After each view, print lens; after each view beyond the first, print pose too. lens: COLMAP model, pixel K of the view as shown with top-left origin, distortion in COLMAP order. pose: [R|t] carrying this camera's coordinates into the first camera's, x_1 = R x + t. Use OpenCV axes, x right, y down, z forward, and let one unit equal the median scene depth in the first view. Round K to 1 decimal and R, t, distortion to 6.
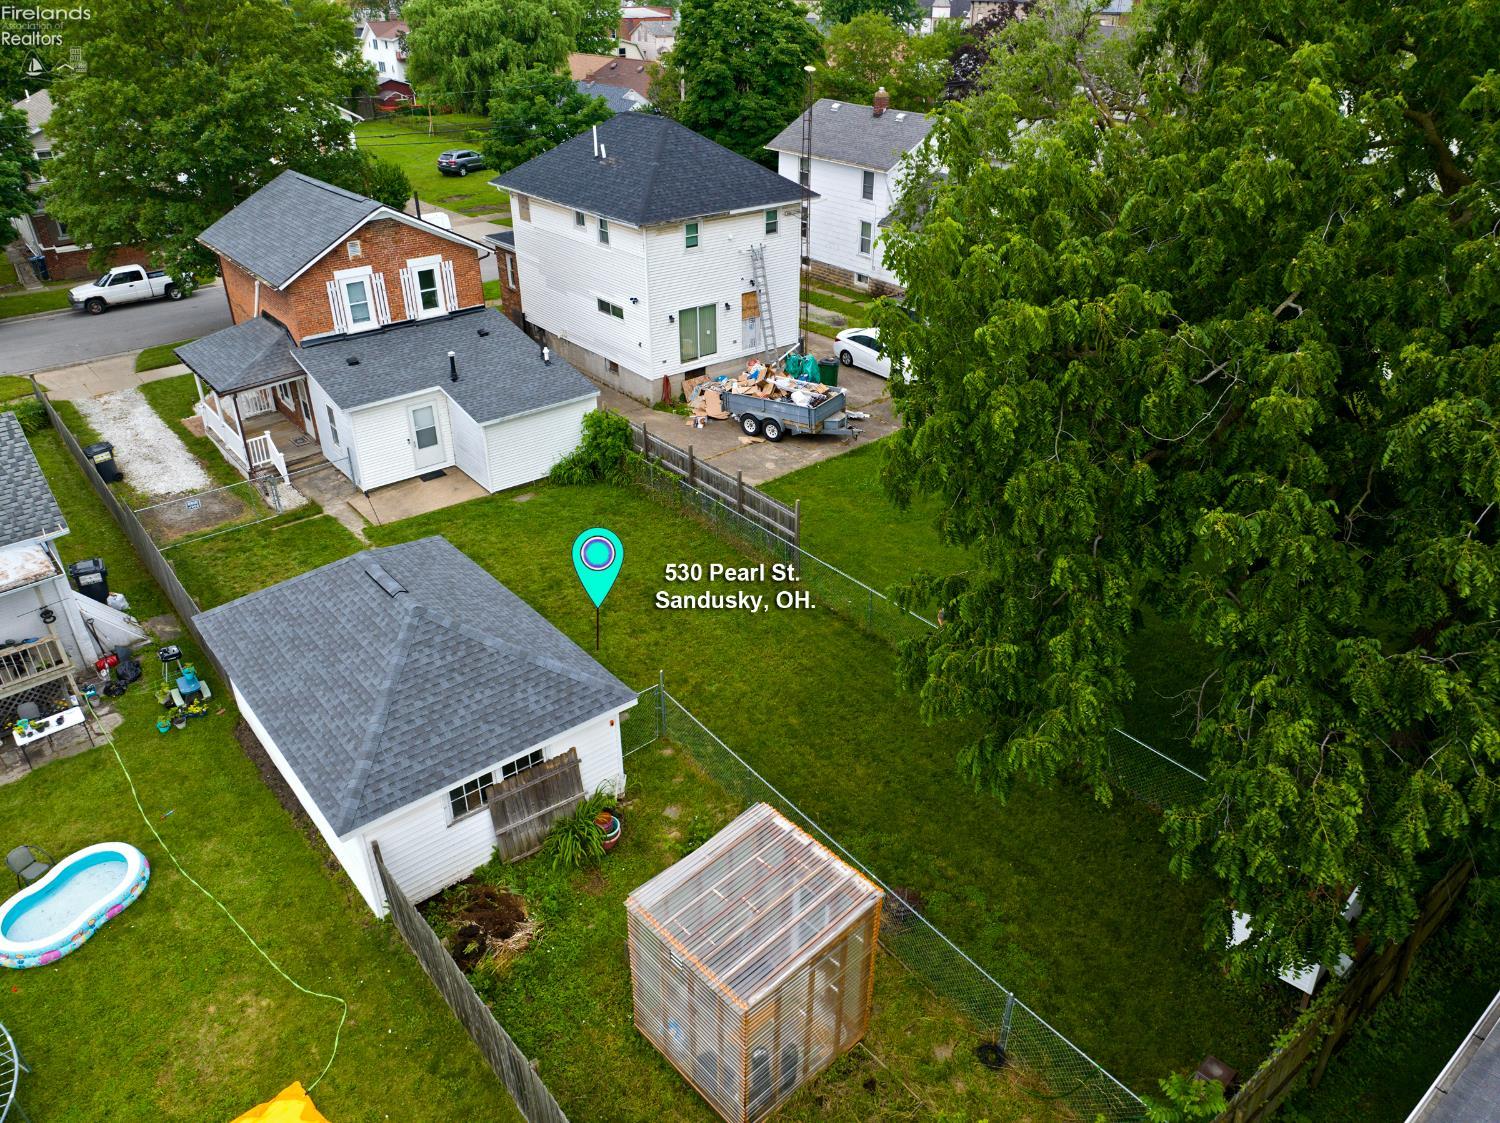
lens RADIAL K [[1051.0, 0, 762.2], [0, 1051.0, 559.9], [0, 0, 1]] dist [-0.034091, -0.003591]
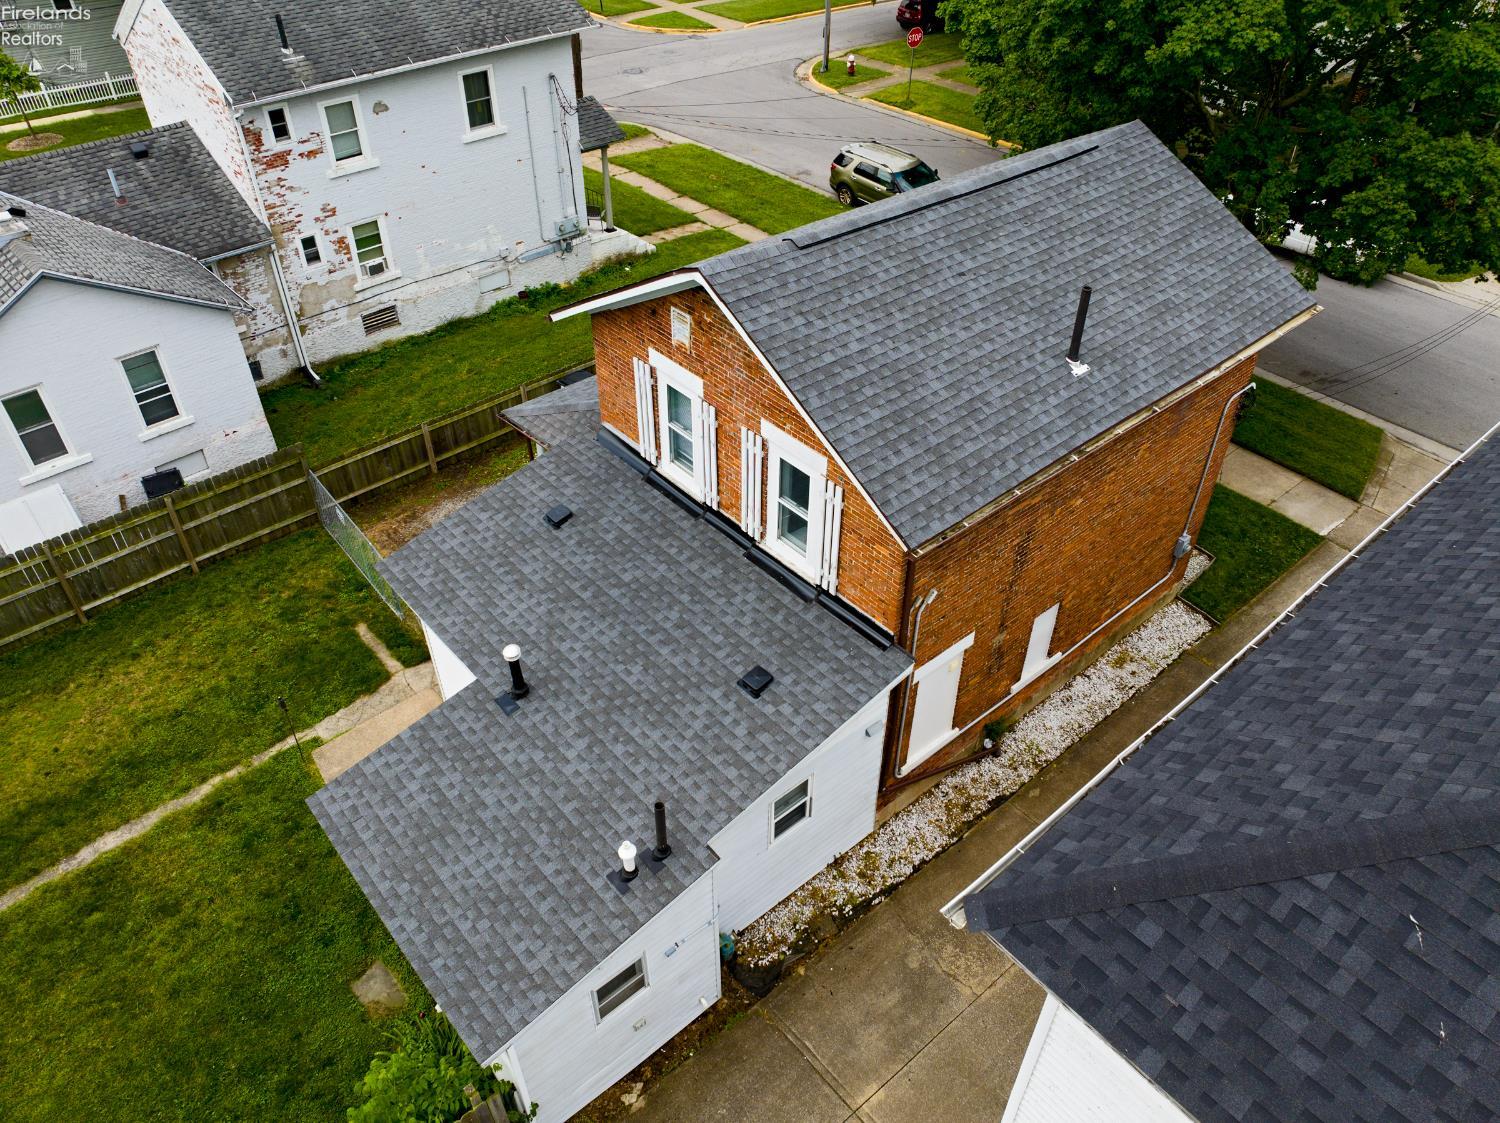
lens RADIAL K [[1051.0, 0, 762.2], [0, 1051.0, 559.9], [0, 0, 1]] dist [-0.034091, -0.003591]
pose [[0.025916, 0.634343, -0.772617, -0.008537], [-0.502402, 0.676445, 0.538530, -0.455890], [0.864246, 0.374208, 0.336226, 0.880398]]
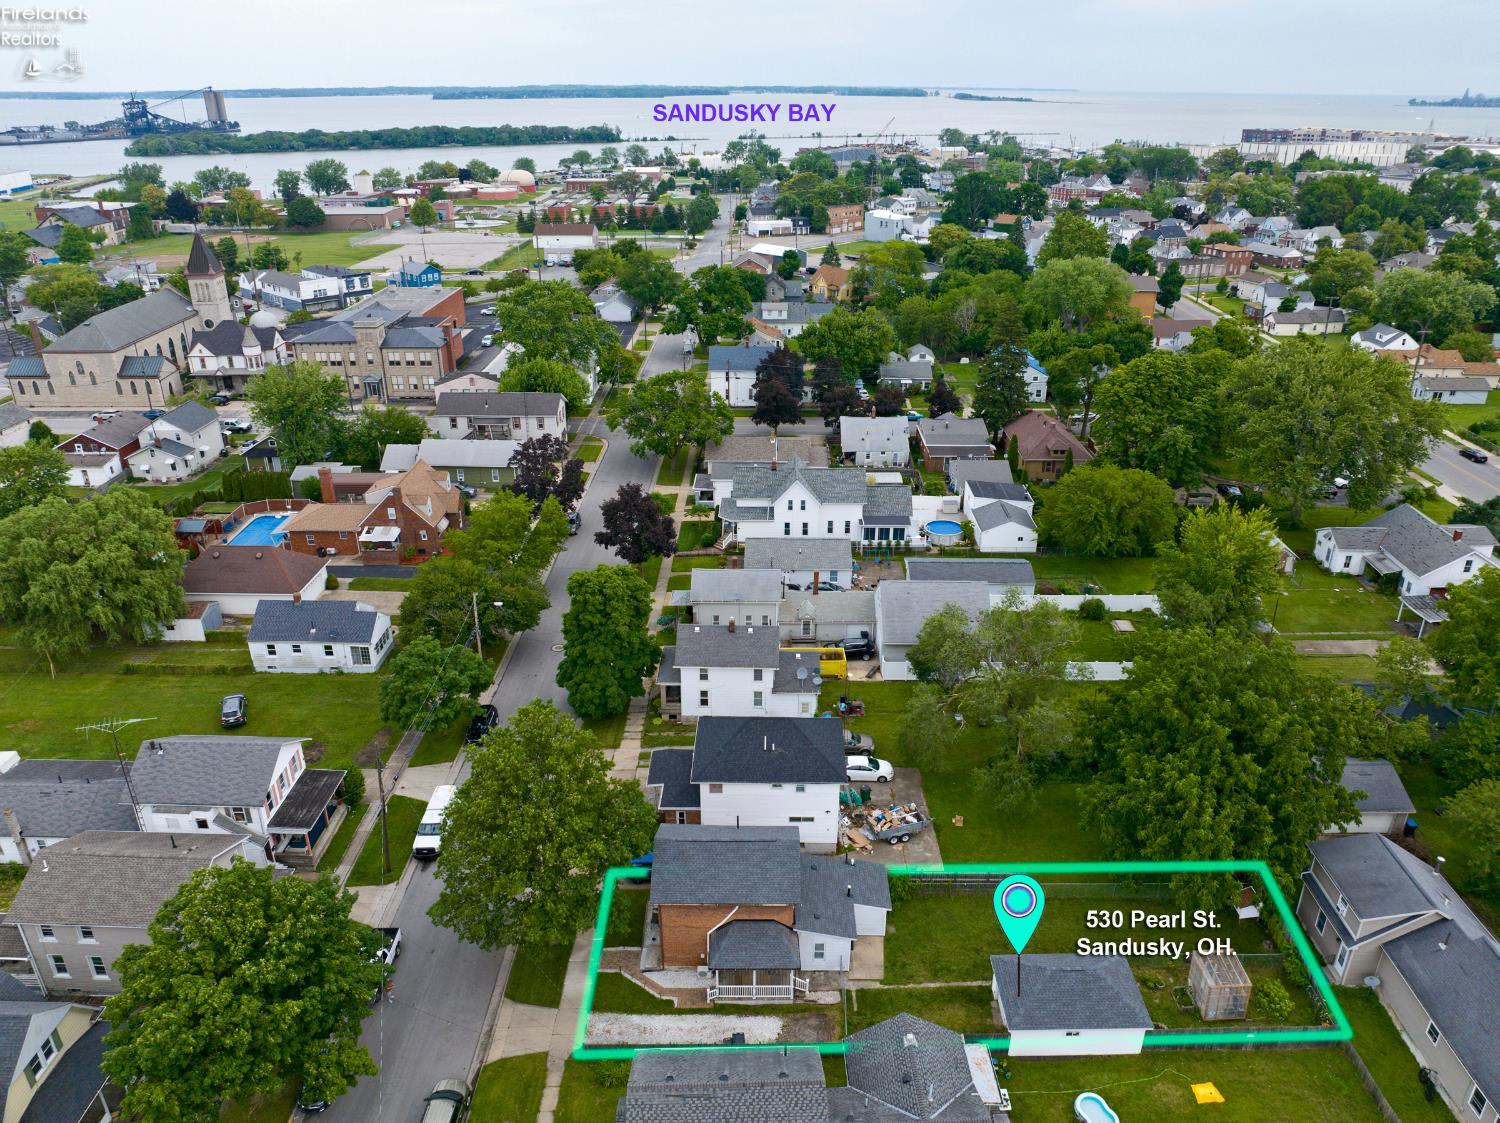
lens RADIAL K [[1051.0, 0, 762.2], [0, 1051.0, 559.9], [0, 0, 1]] dist [-0.034091, -0.003591]
pose [[0.642870, -0.319863, 0.695993, -1.546238], [0.380566, 0.921932, 0.072182, -0.948809], [-0.664747, 0.218468, 0.714412, -0.478447]]
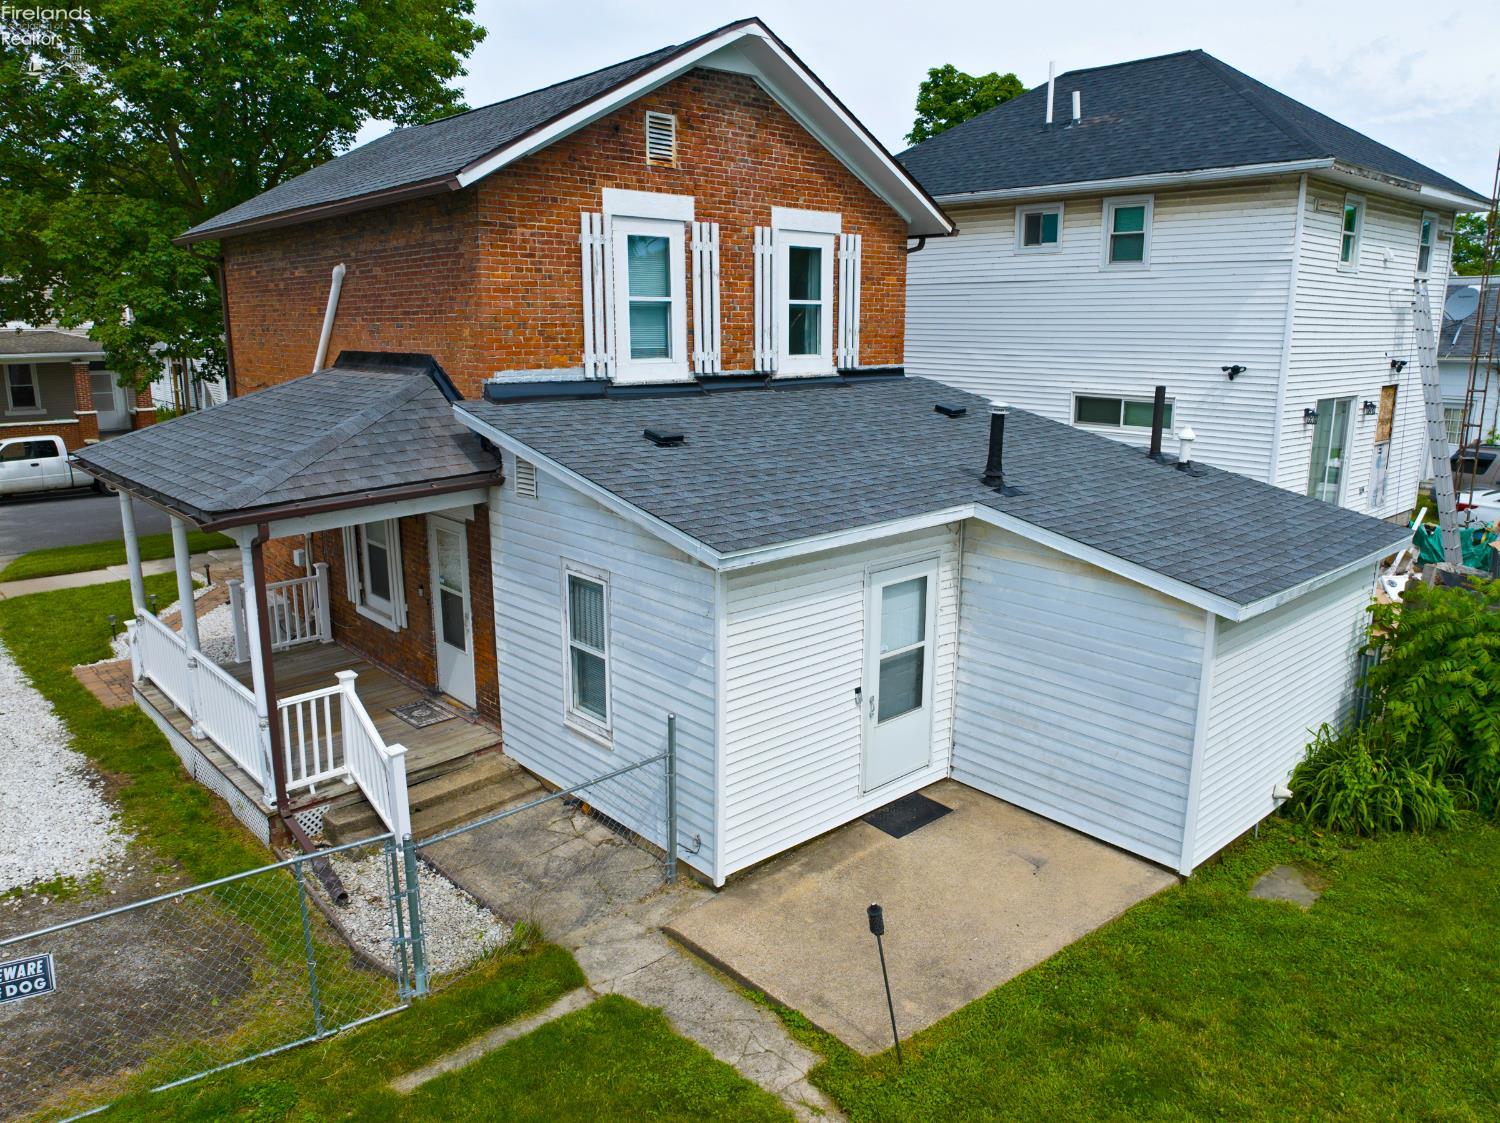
lens RADIAL K [[1051.0, 0, 762.2], [0, 1051.0, 559.9], [0, 0, 1]] dist [-0.034091, -0.003591]
pose [[0.998562, -0.010798, 0.052512, -0.360935], [0.025512, 0.957202, -0.288295, -0.063044], [-0.047151, 0.289220, 0.956101, 0.678963]]
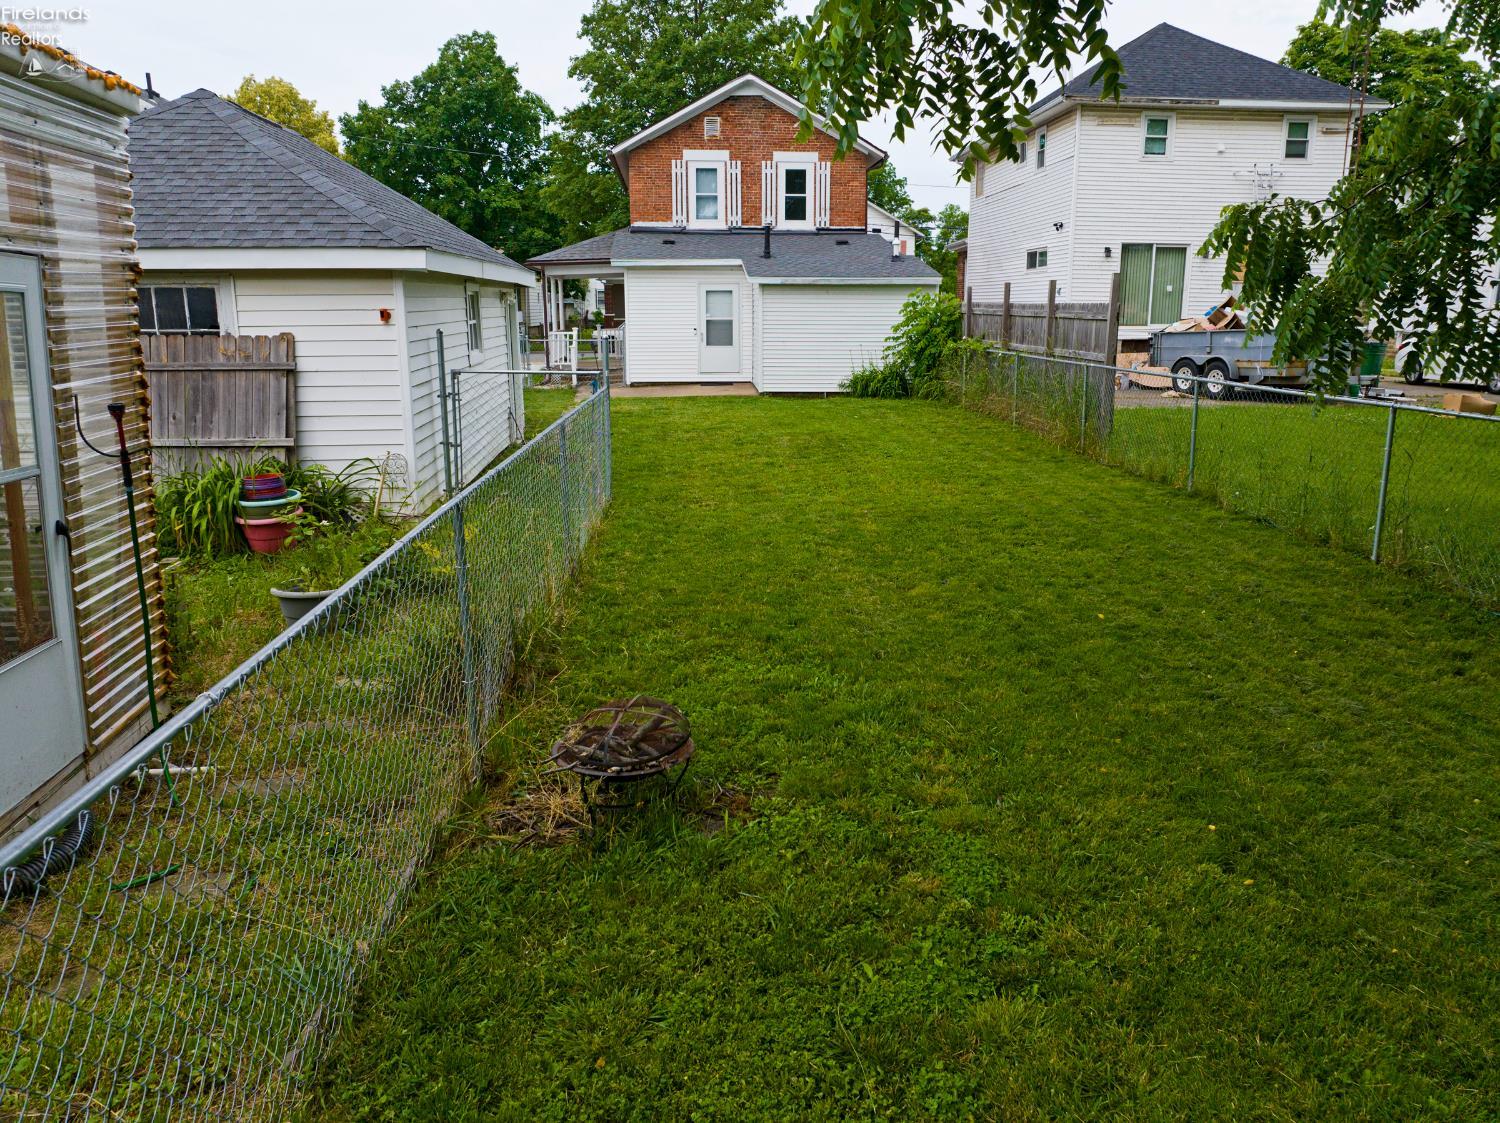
lens RADIAL K [[1051.0, 0, 762.2], [0, 1051.0, 559.9], [0, 0, 1]] dist [-0.034091, -0.003591]
pose [[0.819666, 0.133514, -0.557065, 0.149091], [-0.283528, 0.939547, -0.191999, 0.170918], [0.497754, 0.315319, 0.807970, 0.430370]]
